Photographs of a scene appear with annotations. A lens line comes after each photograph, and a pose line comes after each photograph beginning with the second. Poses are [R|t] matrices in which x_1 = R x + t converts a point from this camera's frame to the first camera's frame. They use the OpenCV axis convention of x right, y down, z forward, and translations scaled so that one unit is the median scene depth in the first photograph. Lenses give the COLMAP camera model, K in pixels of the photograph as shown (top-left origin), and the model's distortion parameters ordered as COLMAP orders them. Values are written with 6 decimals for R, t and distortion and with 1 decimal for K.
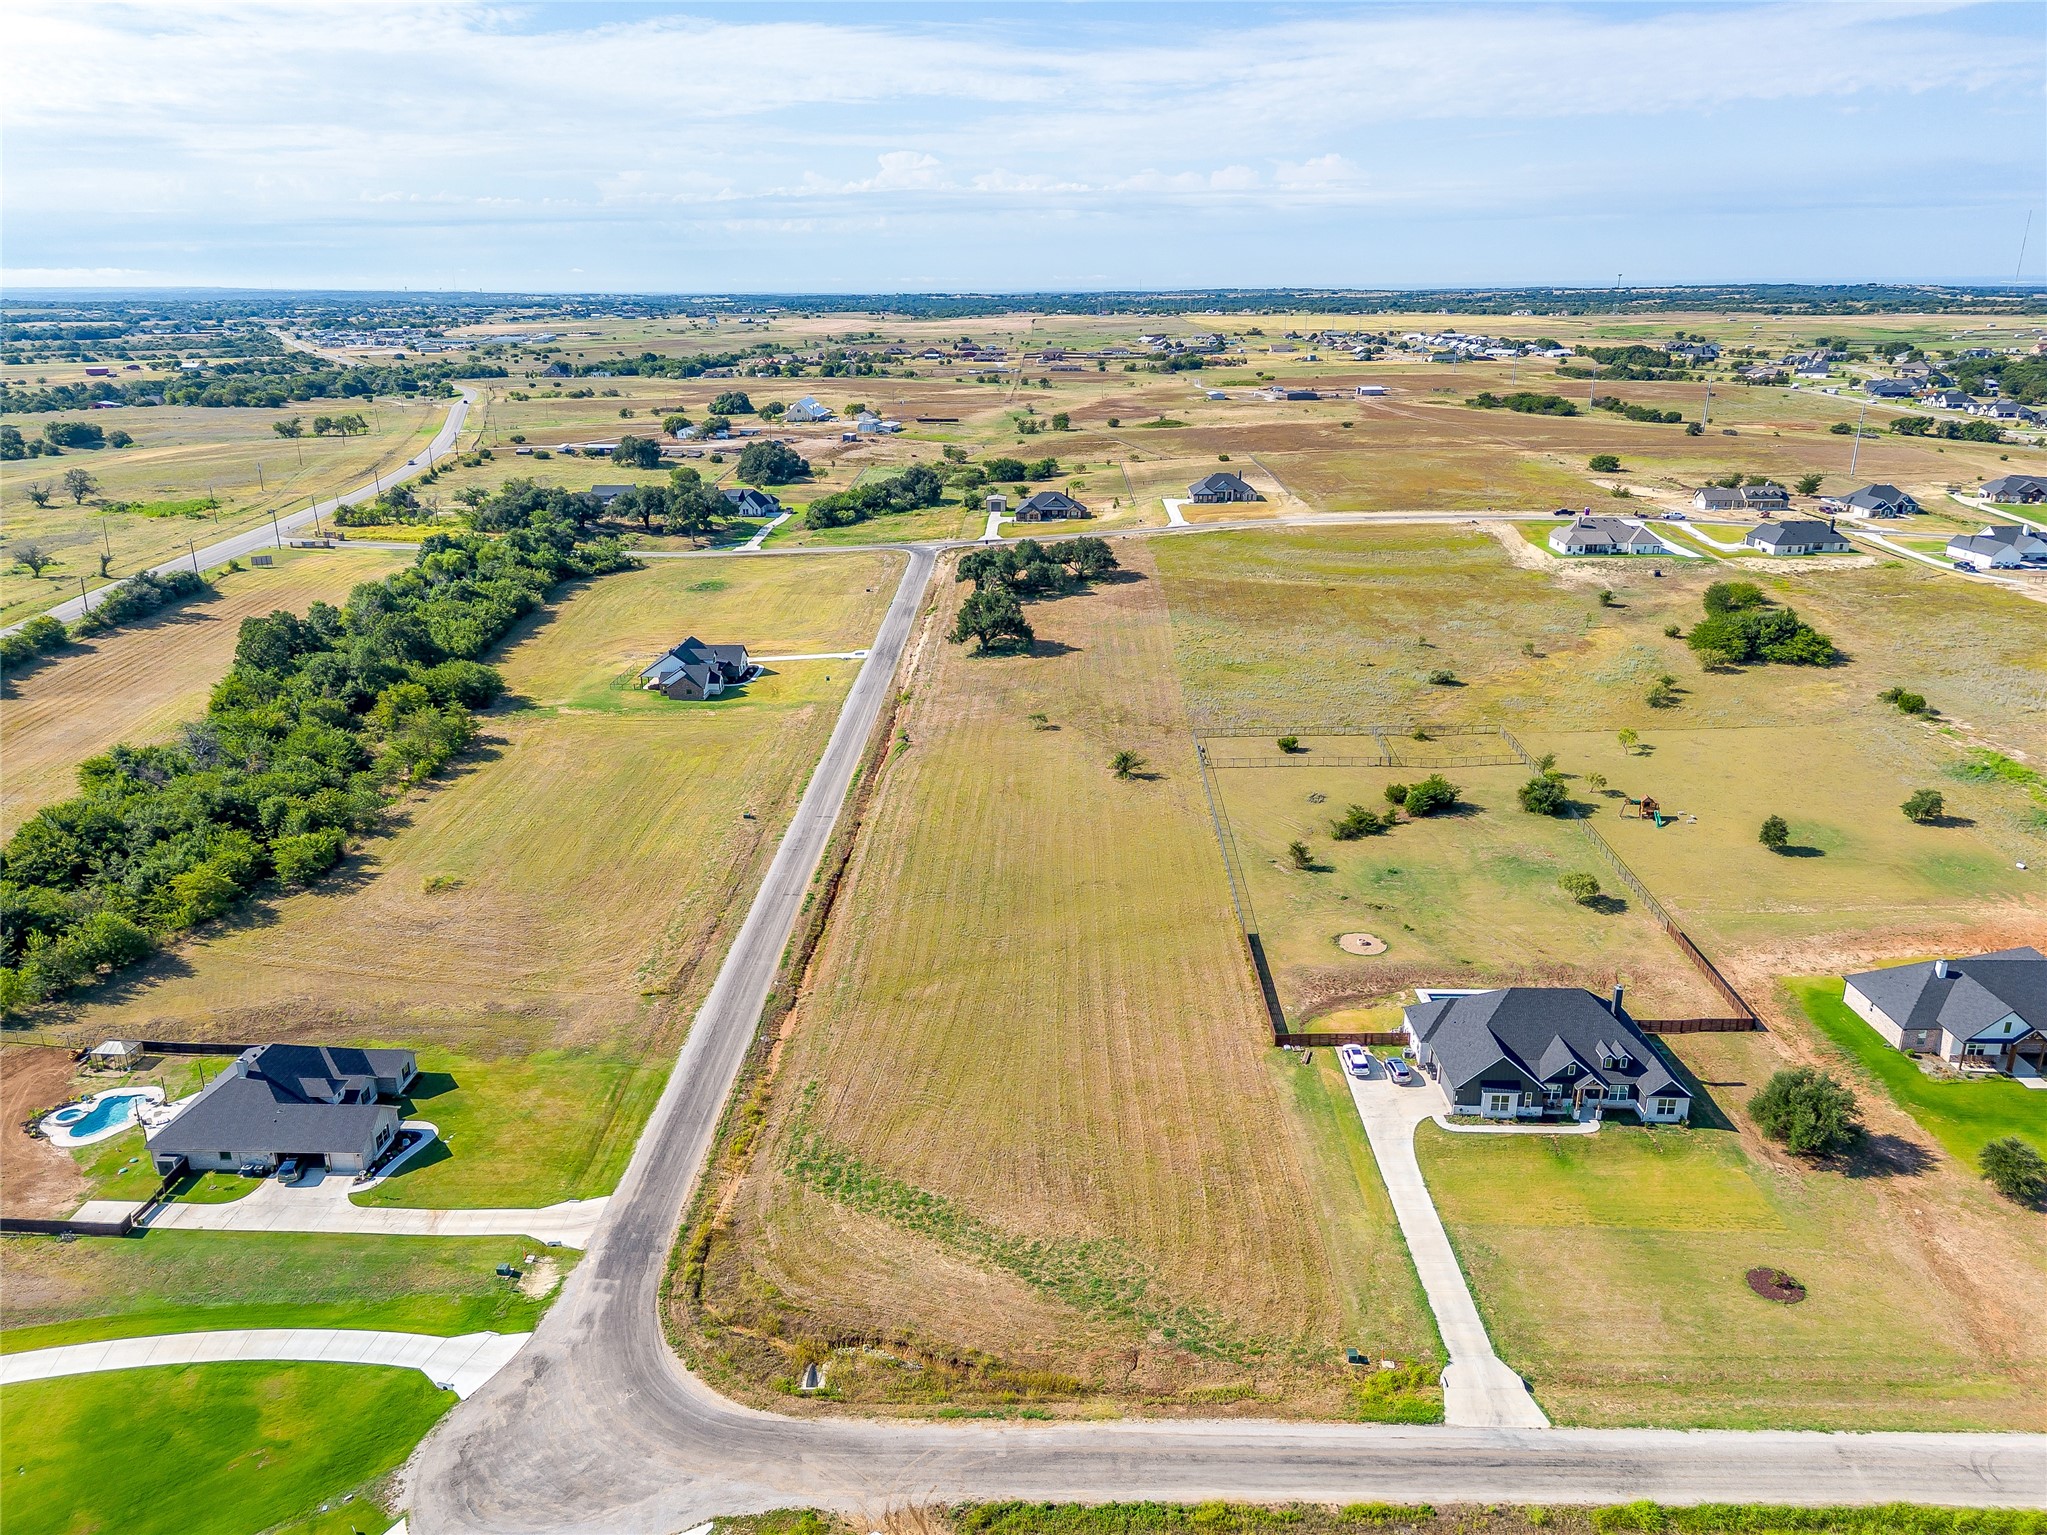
lens RADIAL K [[1432.6, 0, 1009.5], [0, 1432.6, 778.6], [0, 0, 1]] dist [0.077494, -0.079929]
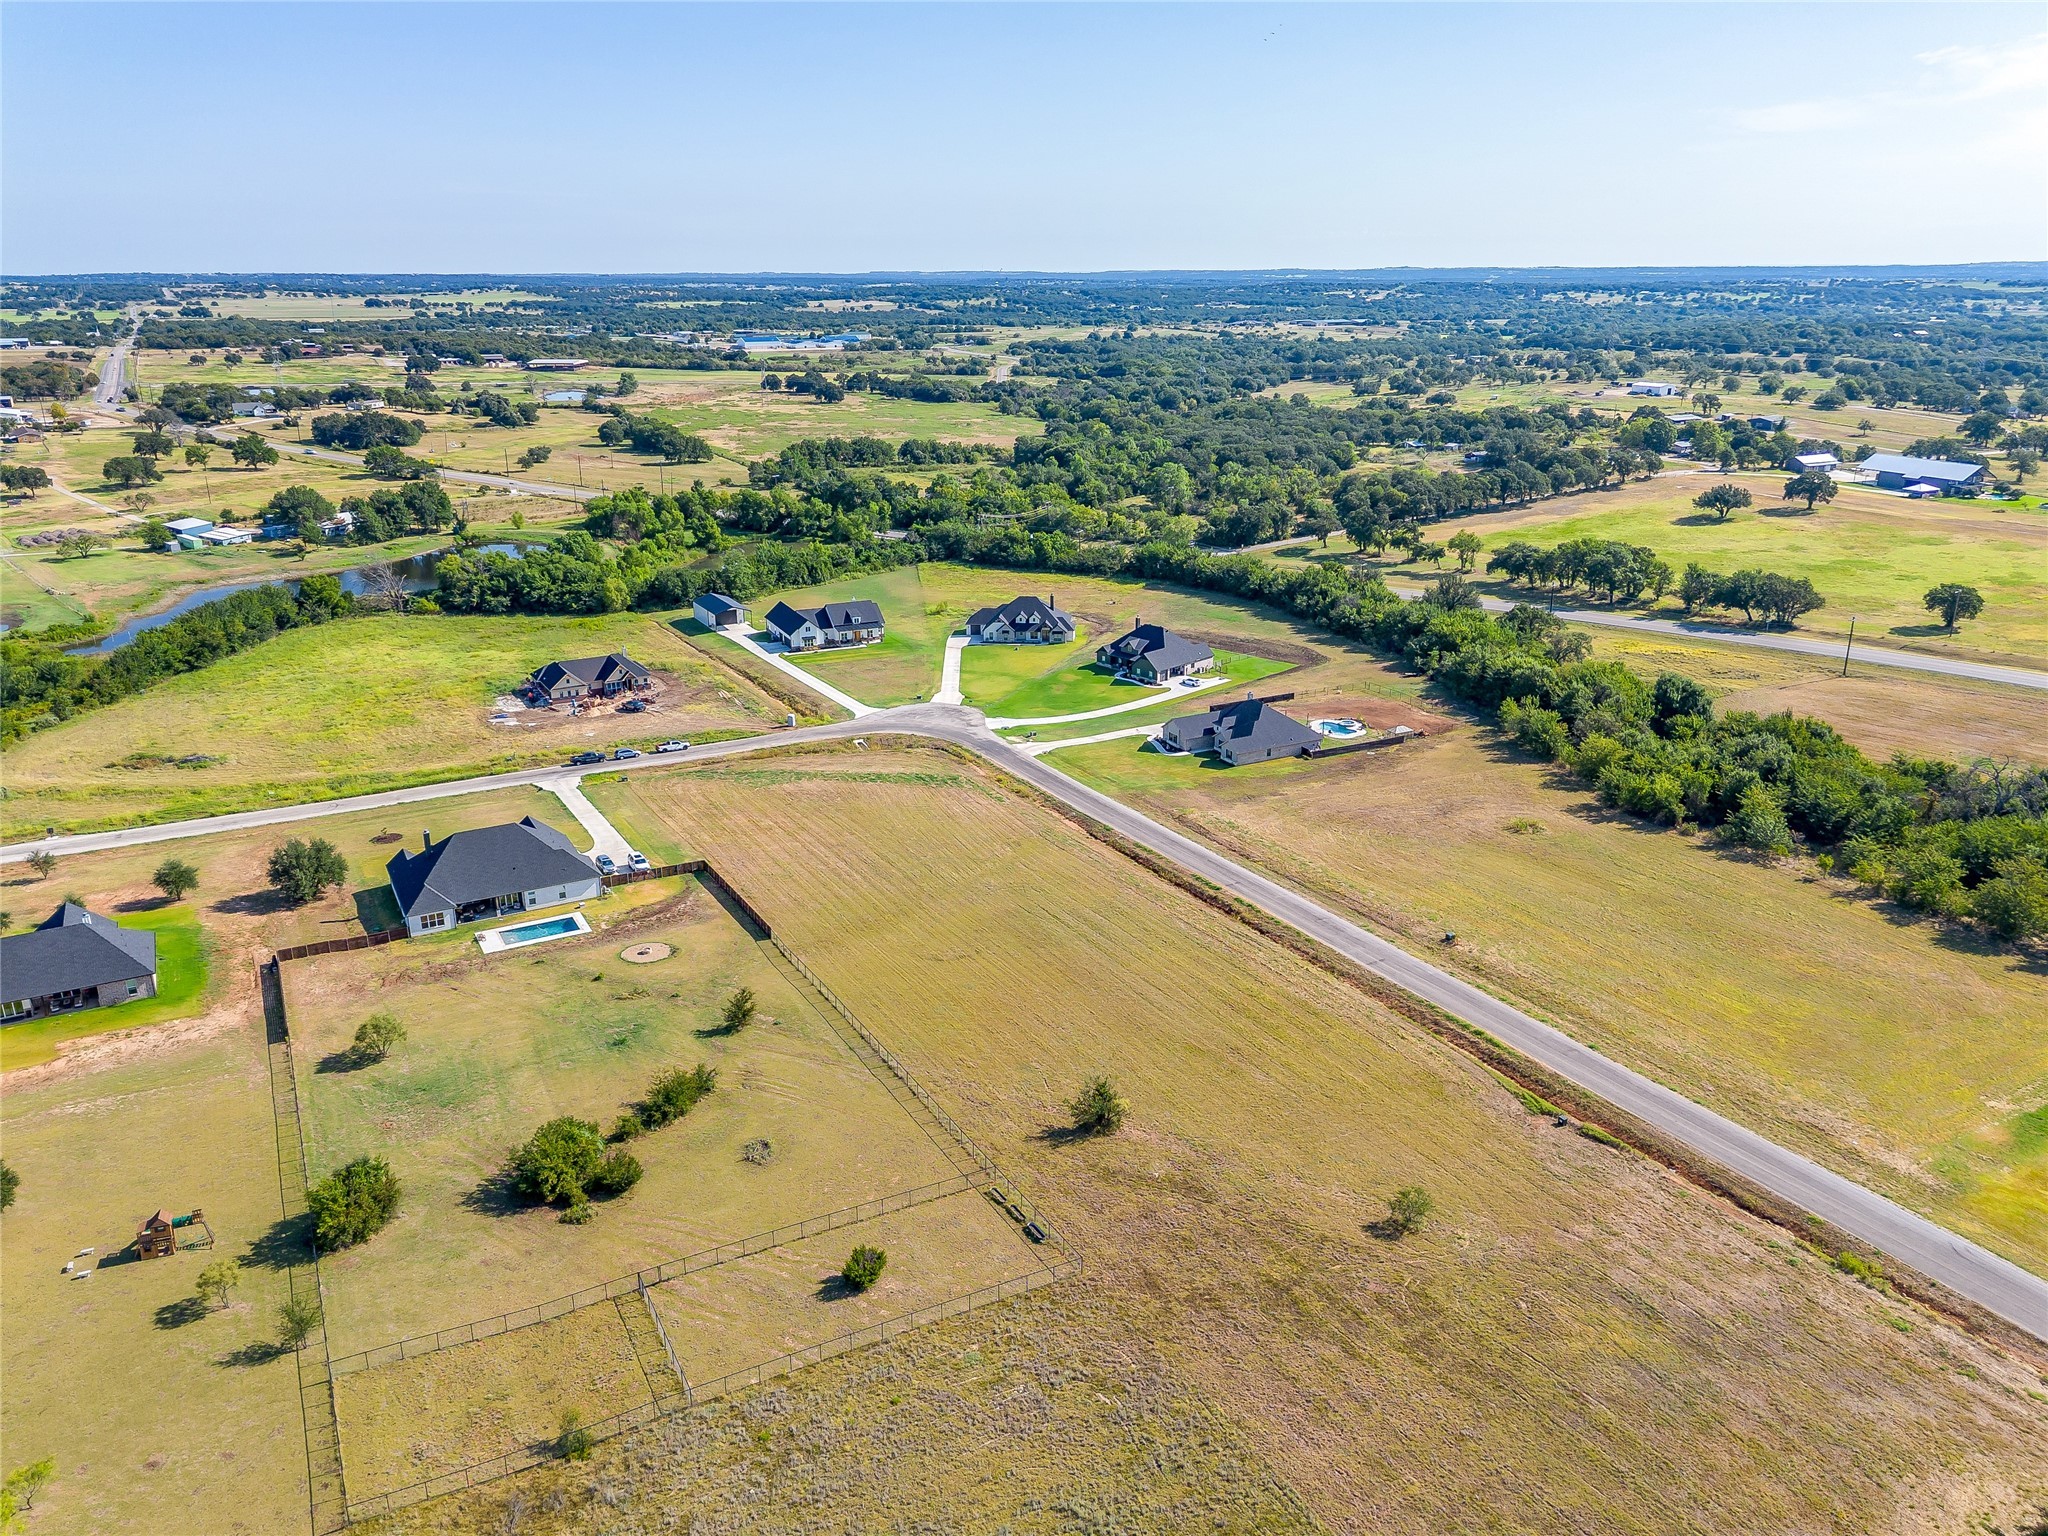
lens RADIAL K [[1446.2, 0, 1033.8], [0, 1446.2, 773.5], [0, 0, 1]] dist [0.085957, -0.101406]
pose [[-0.859774, 0.177955, -0.478665, 0.386291], [-0.156827, 0.800018, 0.579117, -0.482333], [0.485998, 0.572977, -0.659927, 1.406291]]
